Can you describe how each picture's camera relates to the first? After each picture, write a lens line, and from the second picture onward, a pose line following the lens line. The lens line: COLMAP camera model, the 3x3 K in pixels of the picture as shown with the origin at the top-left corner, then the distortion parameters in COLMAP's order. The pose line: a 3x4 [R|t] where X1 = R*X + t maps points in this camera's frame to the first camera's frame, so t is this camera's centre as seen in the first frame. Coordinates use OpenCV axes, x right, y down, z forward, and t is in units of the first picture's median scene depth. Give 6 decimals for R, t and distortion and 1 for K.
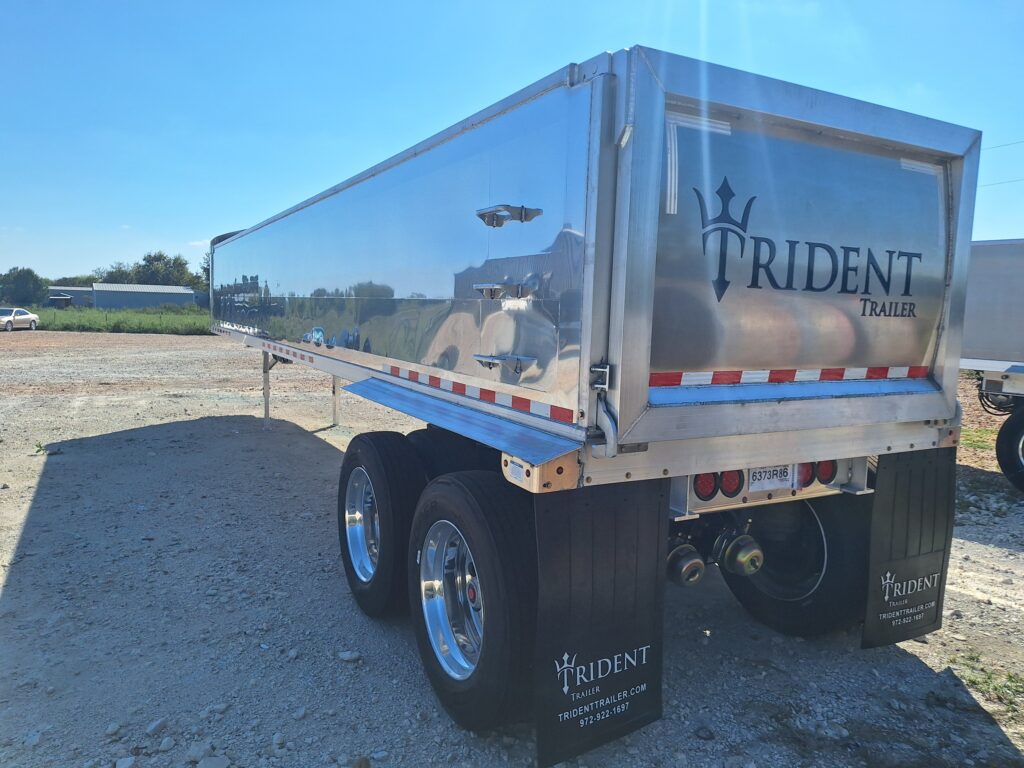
lens RADIAL K [[665.0, 0, 510.6], [0, 665.0, 369.1], [0, 0, 1]] dist [0.126590, -0.125666]
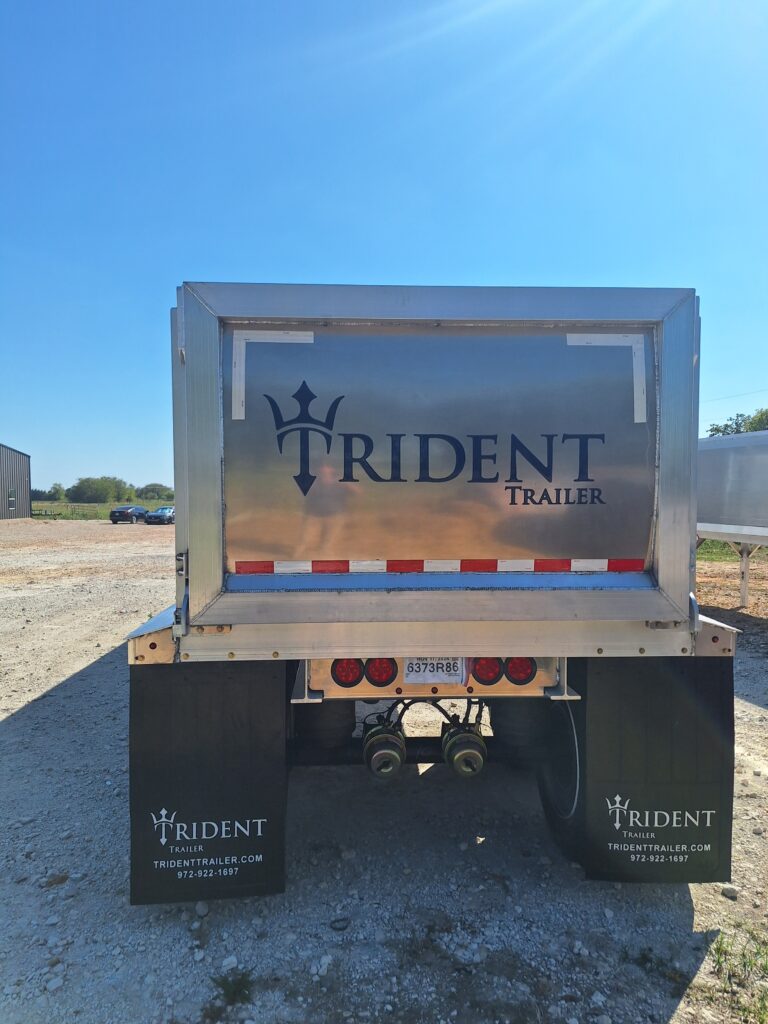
lens RADIAL K [[690.6, 0, 384.0], [0, 690.6, 512.0], [0, 0, 1]] dist [0.082708, -0.074014]
pose [[0.907770, -0.016313, -0.419150, 0.781850], [-0.010085, 0.998106, -0.060687, -0.007407], [0.419346, 0.059317, 0.905887, 0.051211]]
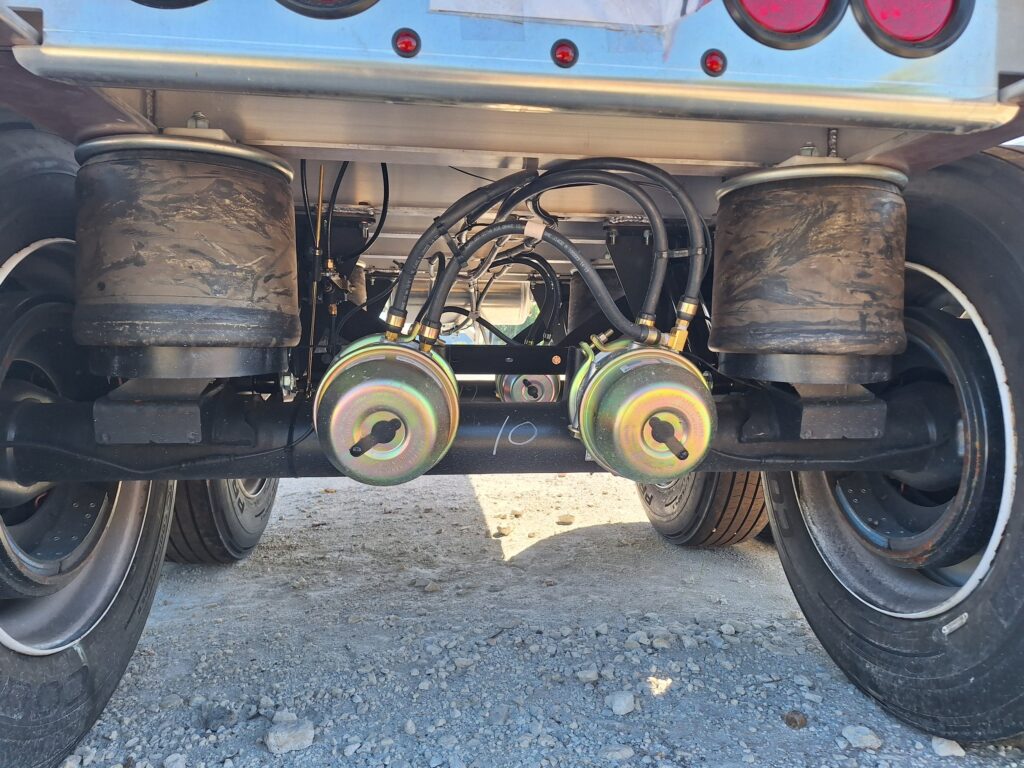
lens RADIAL K [[690.6, 0, 512.0], [0, 690.6, 384.0], [0, 0, 1]] dist [0.082708, -0.074014]
pose [[0.930493, -0.007746, -0.366228, 0.475528], [-0.006712, 0.999248, -0.038190, 0.324317], [0.366248, 0.037993, 0.929741, 0.828481]]
